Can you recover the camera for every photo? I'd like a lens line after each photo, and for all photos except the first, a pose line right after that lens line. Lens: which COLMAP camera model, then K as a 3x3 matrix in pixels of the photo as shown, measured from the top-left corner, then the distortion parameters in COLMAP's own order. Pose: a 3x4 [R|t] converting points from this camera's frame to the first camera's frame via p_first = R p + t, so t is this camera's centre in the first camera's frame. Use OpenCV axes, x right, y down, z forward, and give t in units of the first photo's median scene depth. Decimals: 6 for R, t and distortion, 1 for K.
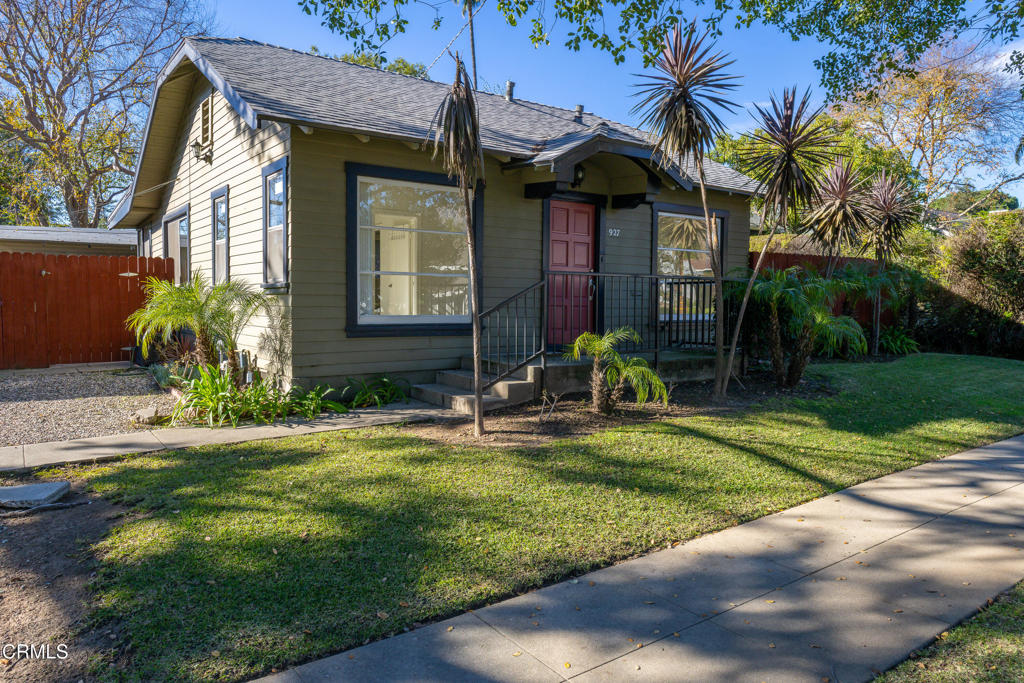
lens RADIAL K [[699.4, 0, 528.8], [0, 699.4, 336.7], [0, 0, 1]] dist [0.005670, 0.002296]
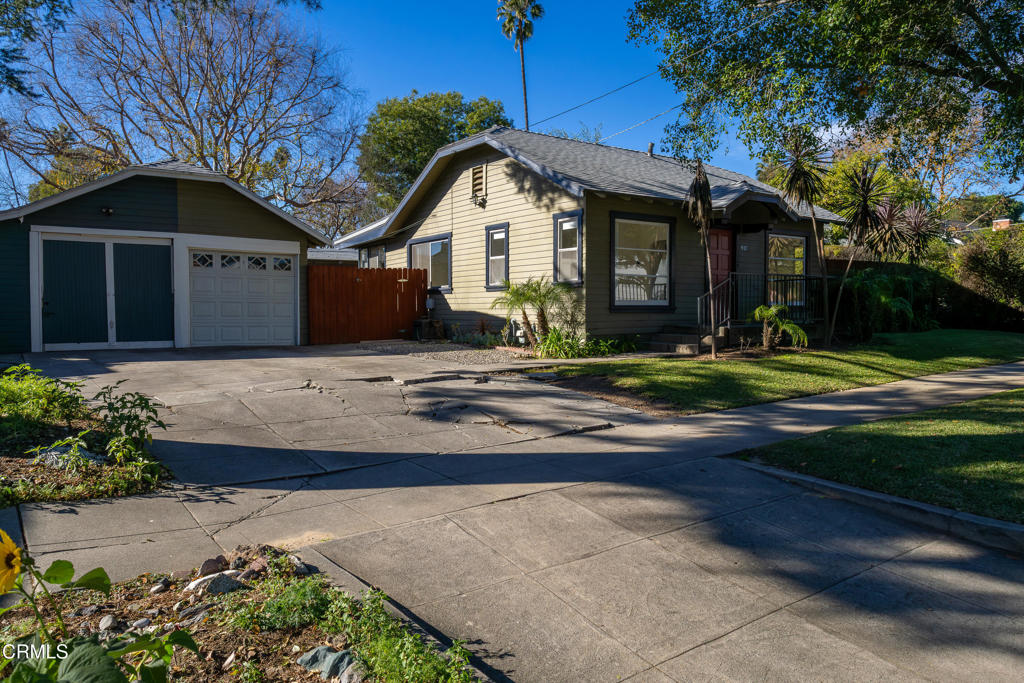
lens RADIAL K [[728.4, 0, 512.0], [0, 728.4, 341.5], [0, 0, 1]] dist [-0.000188, -0.000600]
pose [[0.999879, -0.012107, -0.009731, -0.428021], [0.012008, 0.999876, -0.010211, 0.077201], [0.009854, 0.010093, 0.999901, -0.697827]]
